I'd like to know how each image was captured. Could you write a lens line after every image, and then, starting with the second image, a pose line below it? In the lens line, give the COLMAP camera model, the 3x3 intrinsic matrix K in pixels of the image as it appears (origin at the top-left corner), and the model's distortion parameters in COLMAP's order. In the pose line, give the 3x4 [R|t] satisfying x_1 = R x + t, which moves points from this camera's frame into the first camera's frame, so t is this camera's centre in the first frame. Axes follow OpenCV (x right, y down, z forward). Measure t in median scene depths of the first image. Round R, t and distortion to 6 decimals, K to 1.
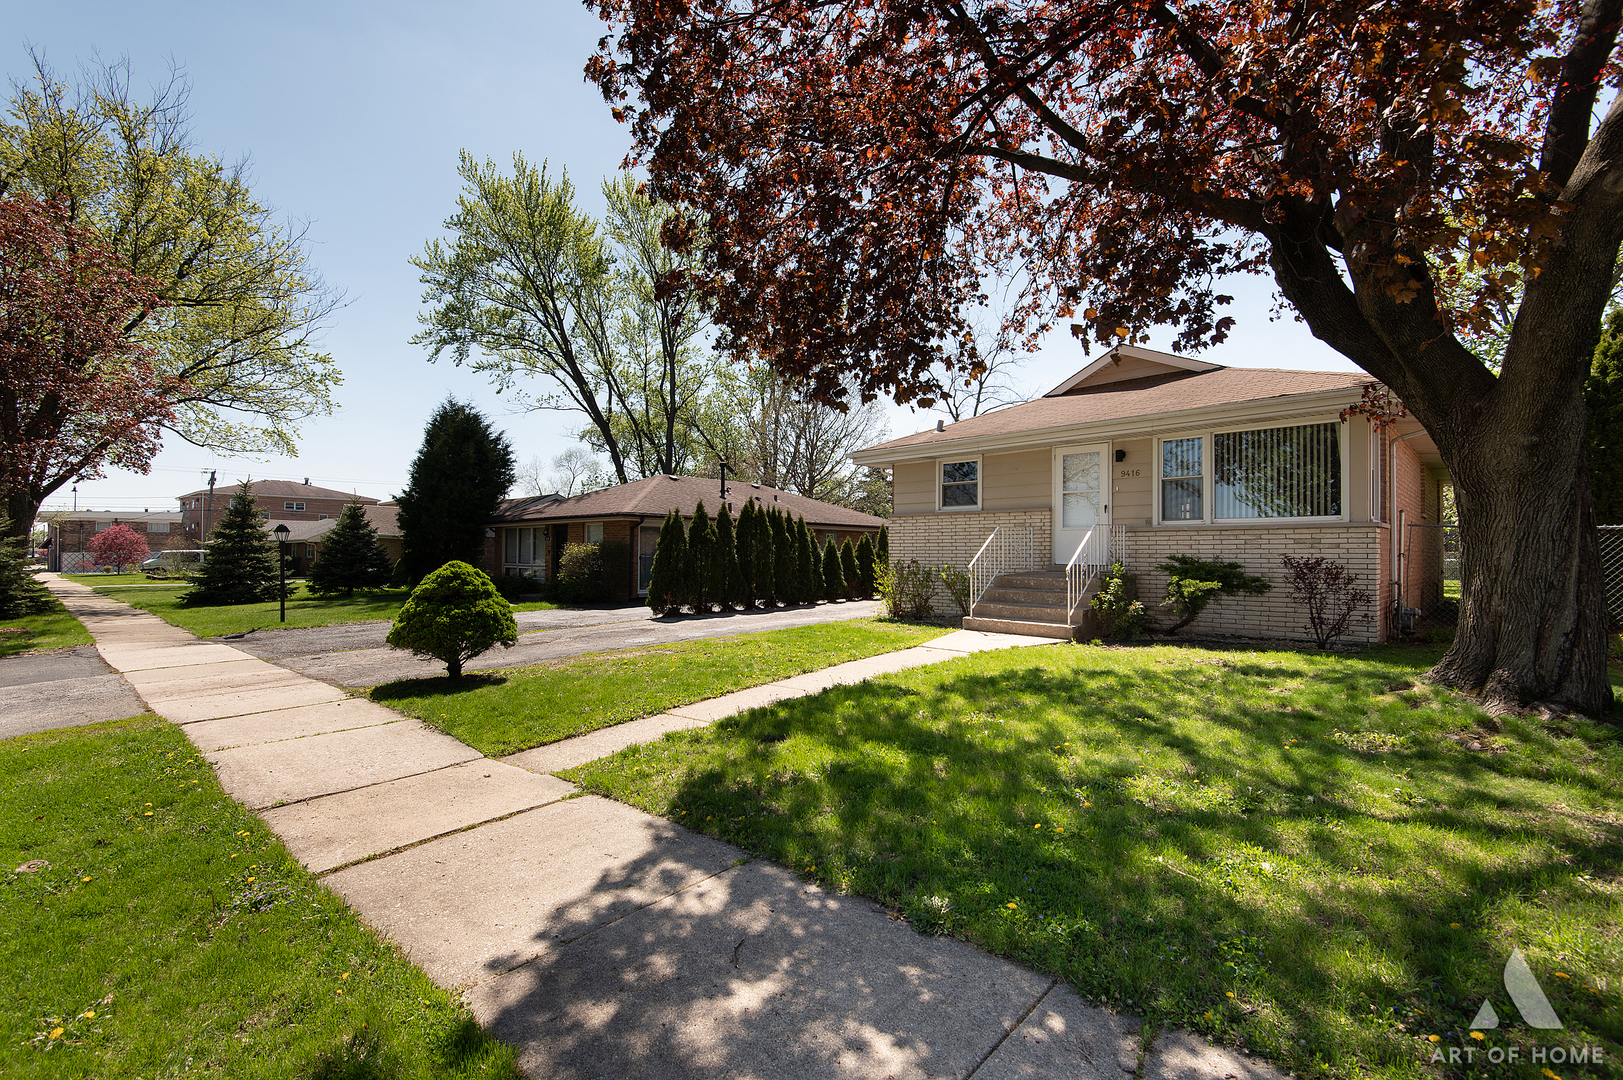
lens RADIAL K [[725.9, 0, 806.0], [0, 725.9, 544.2], [0, 0, 1]] dist [0.022489, -0.012480]
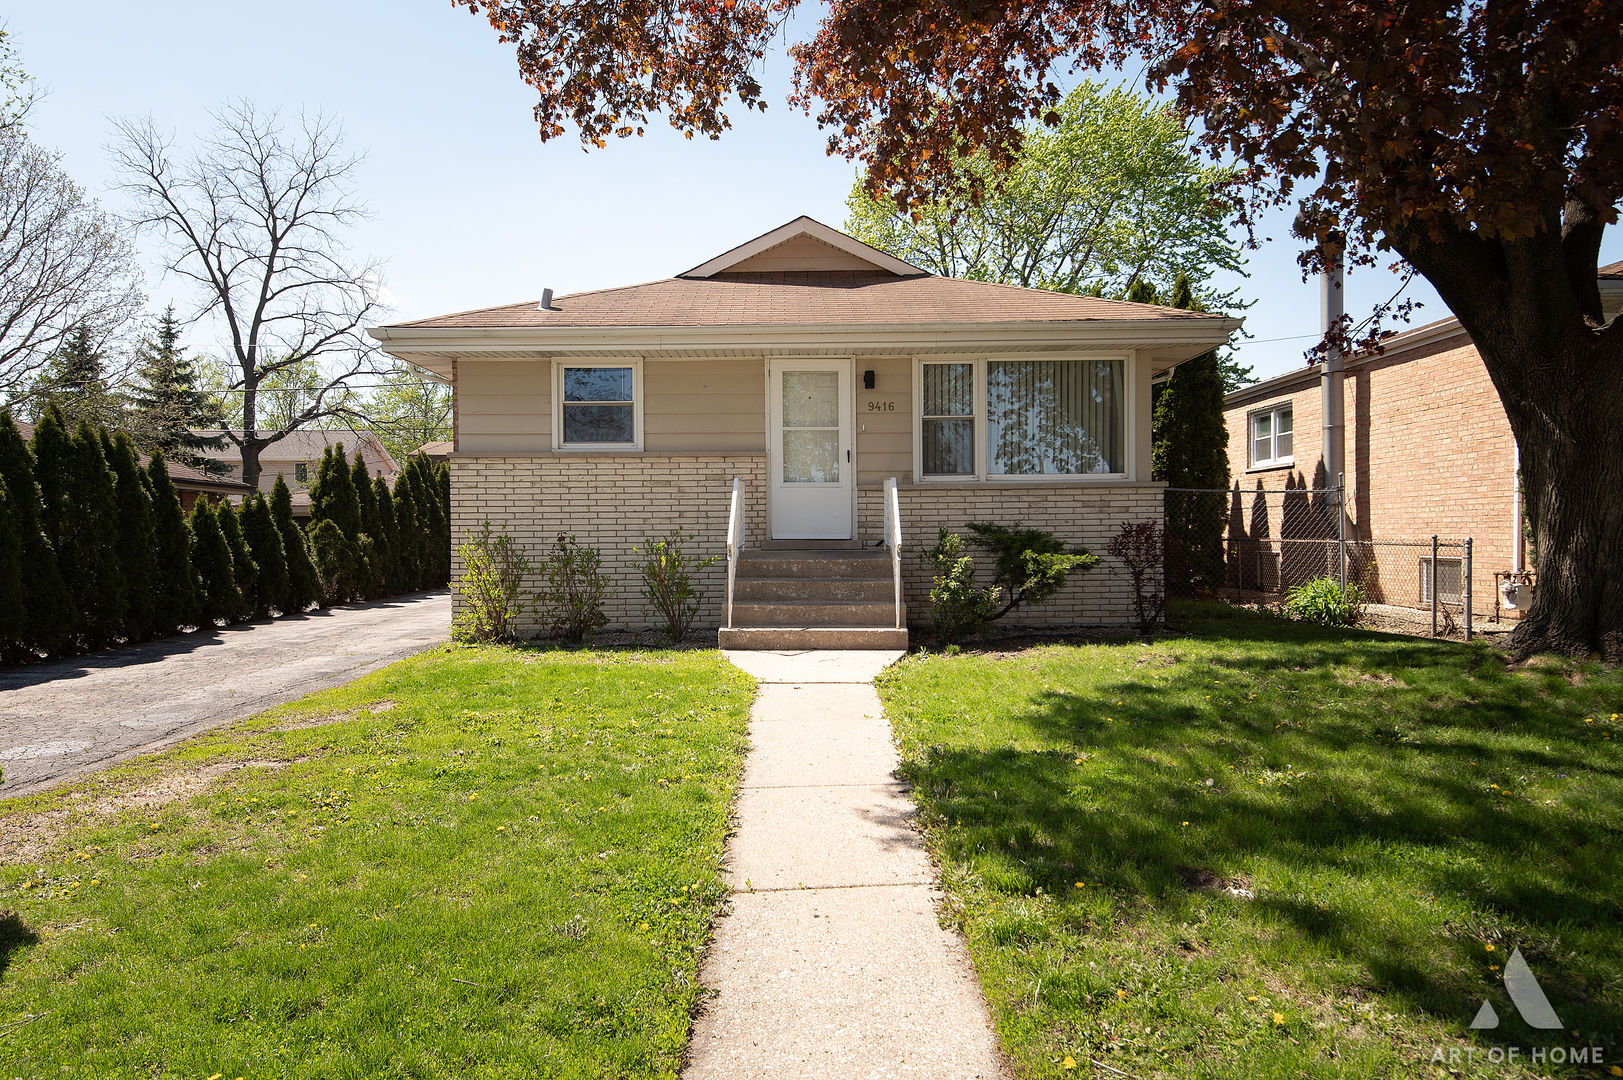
lens RADIAL K [[1098.4, 0, 812.5], [0, 1098.4, 541.2], [0, 0, 1]] dist [0.034307, 0.000011]
pose [[0.713330, -0.013714, 0.700694, -0.337027], [0.000786, 0.999824, 0.018768, 0.011562], [-0.700827, -0.012837, 0.713215, 0.294216]]
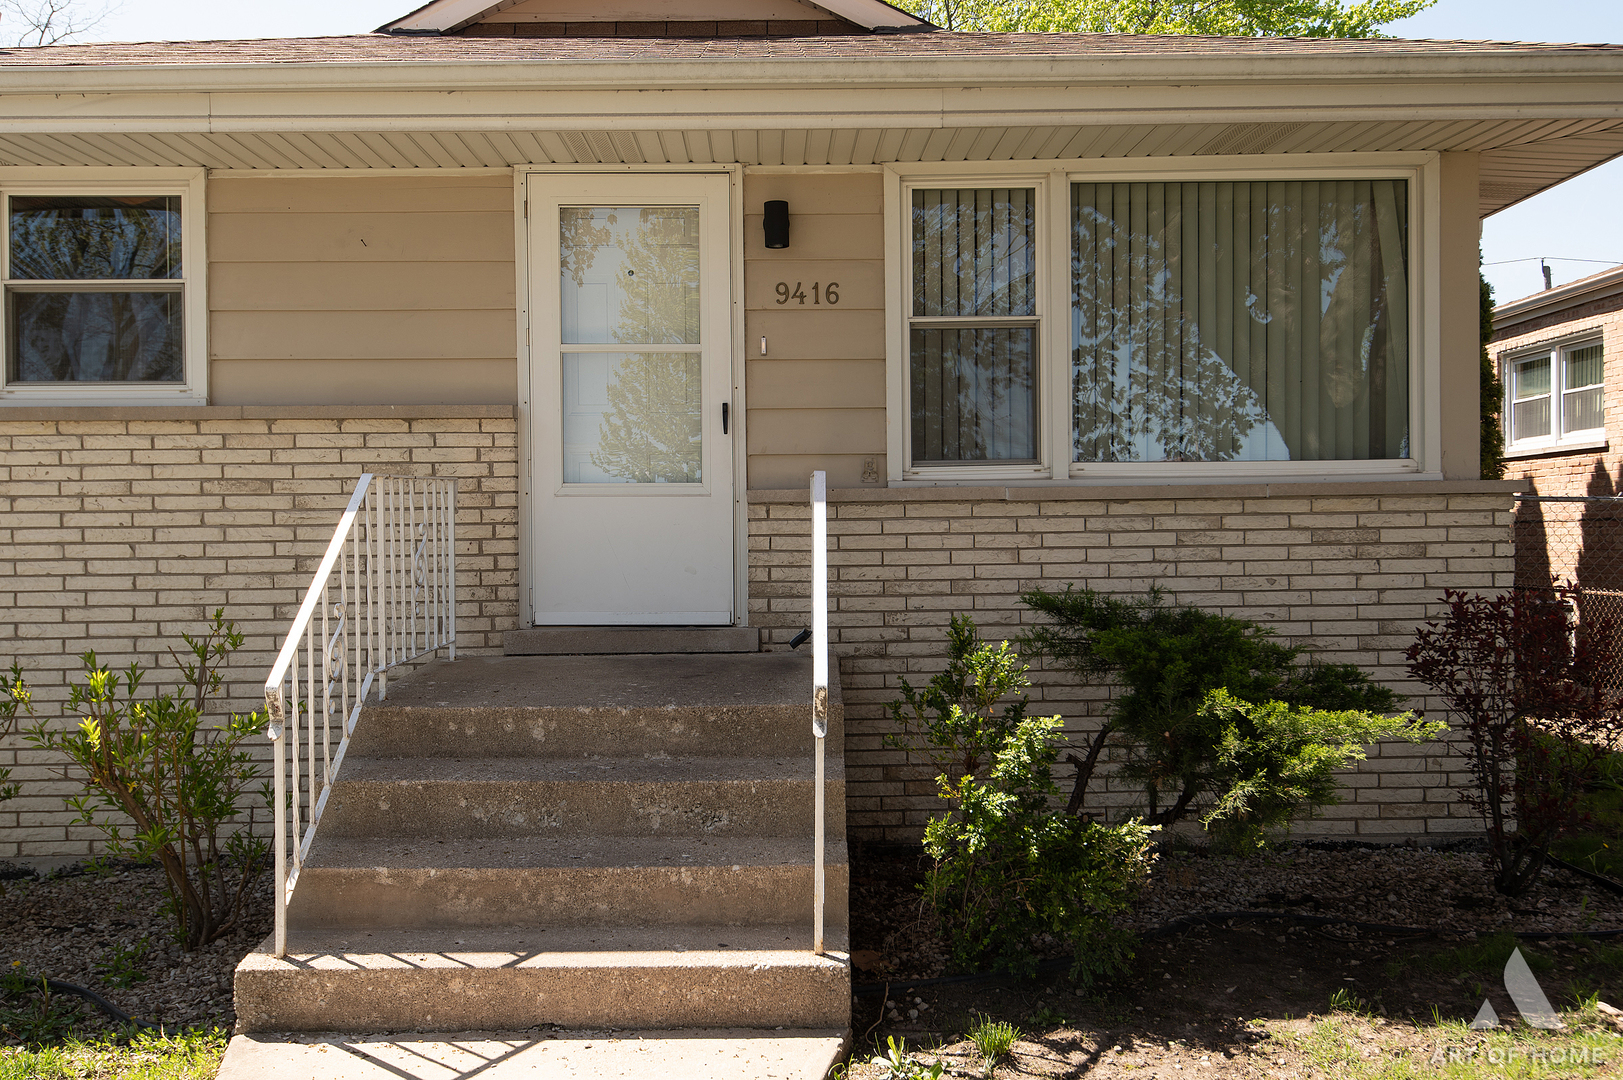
lens RADIAL K [[1385.6, 0, 804.4], [0, 1385.6, 542.9], [0, 0, 1]] dist [0.009523, 0.008077]
pose [[0.709303, -0.011779, 0.704805, 0.068401], [0.002567, 0.999897, 0.014127, -0.009139], [-0.704899, -0.008211, 0.709261, 0.619819]]
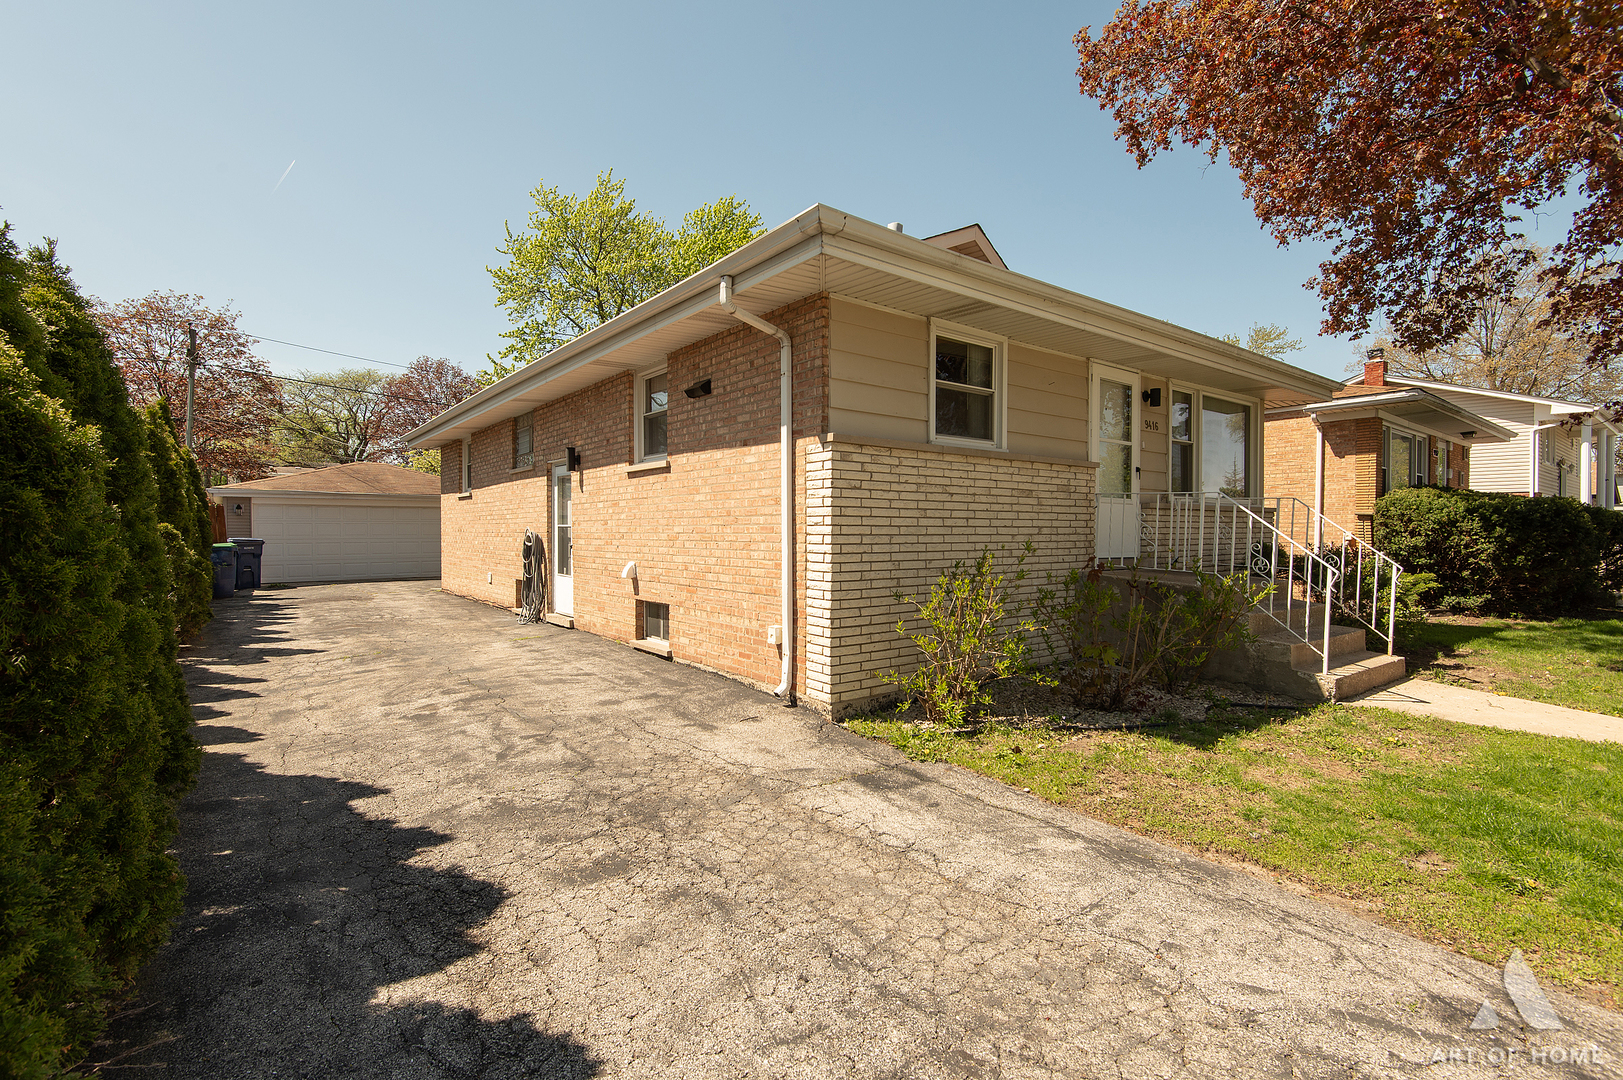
lens RADIAL K [[725.9, 0, 810.7], [0, 725.9, 538.8], [0, 0, 1]] dist [0.022489, -0.012480]
pose [[0.149708, -0.015209, 0.988613, -0.303512], [-0.015842, 0.999716, 0.017779, 0.004967], [-0.988603, -0.018323, 0.149425, 1.210117]]
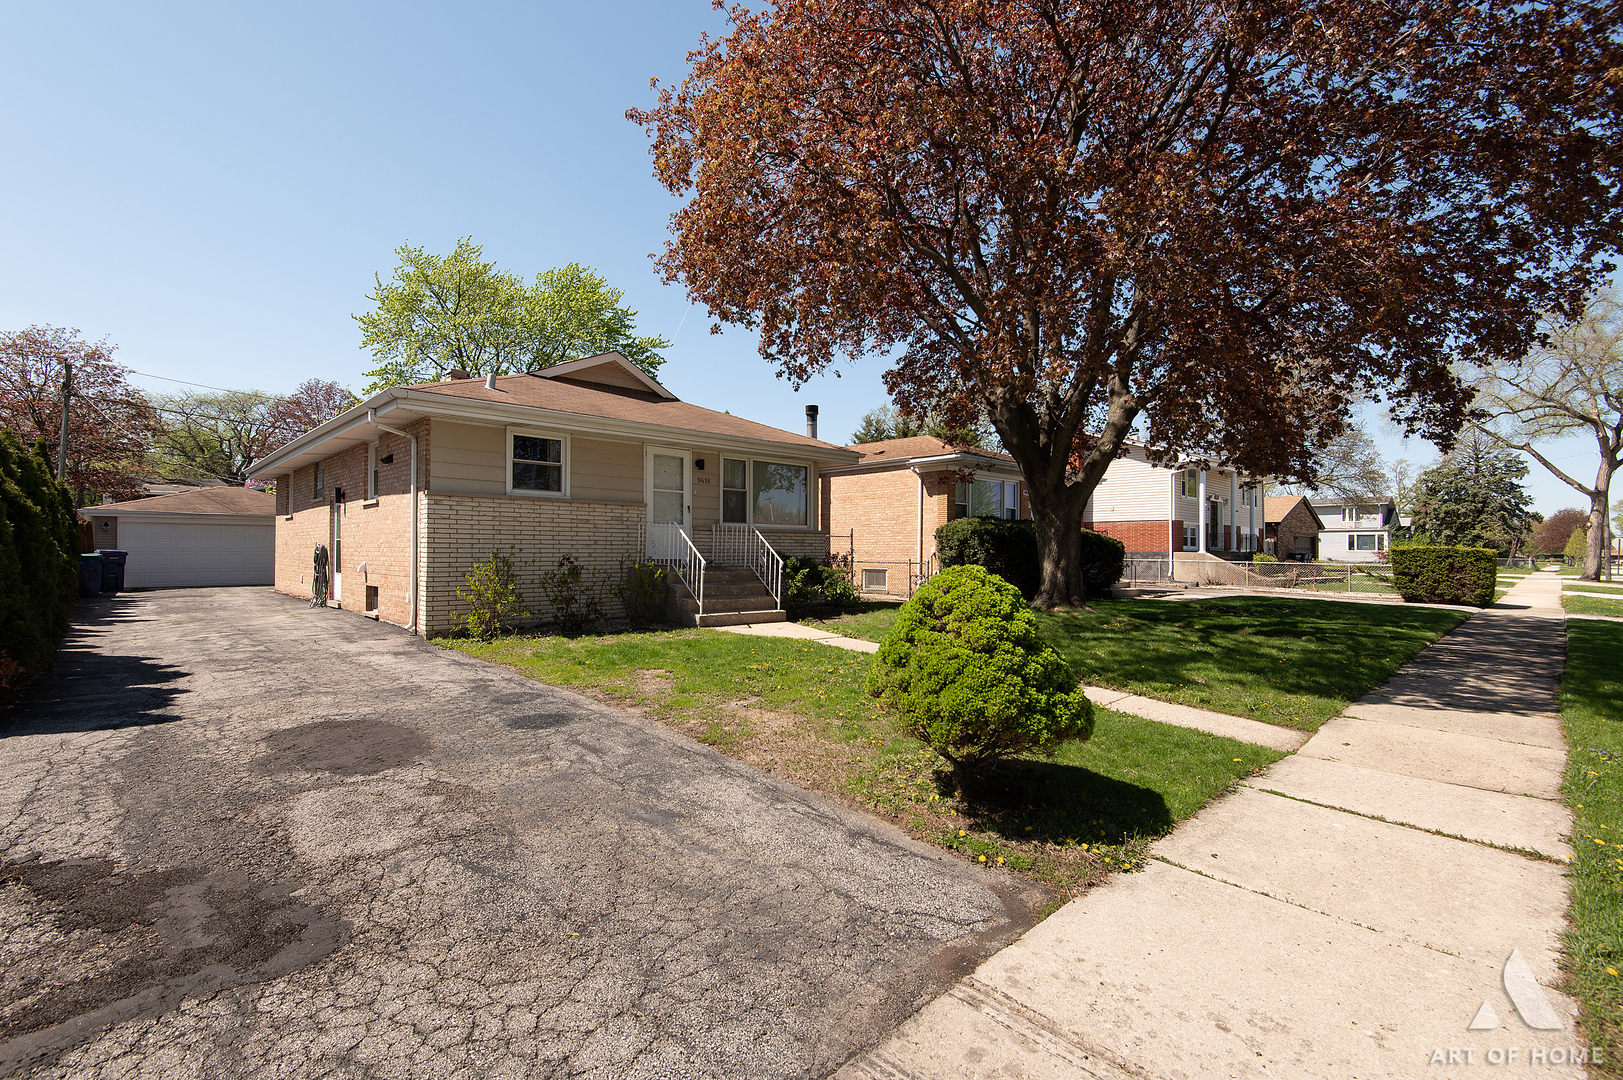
lens RADIAL K [[725.9, 0, 810.4], [0, 725.9, 545.9], [0, 0, 1]] dist [0.022489, -0.012480]
pose [[0.056141, 0.003576, 0.998416, -0.700975], [-0.020157, 0.999794, -0.002448, 0.006899], [-0.998219, -0.019987, 0.056201, 0.758851]]
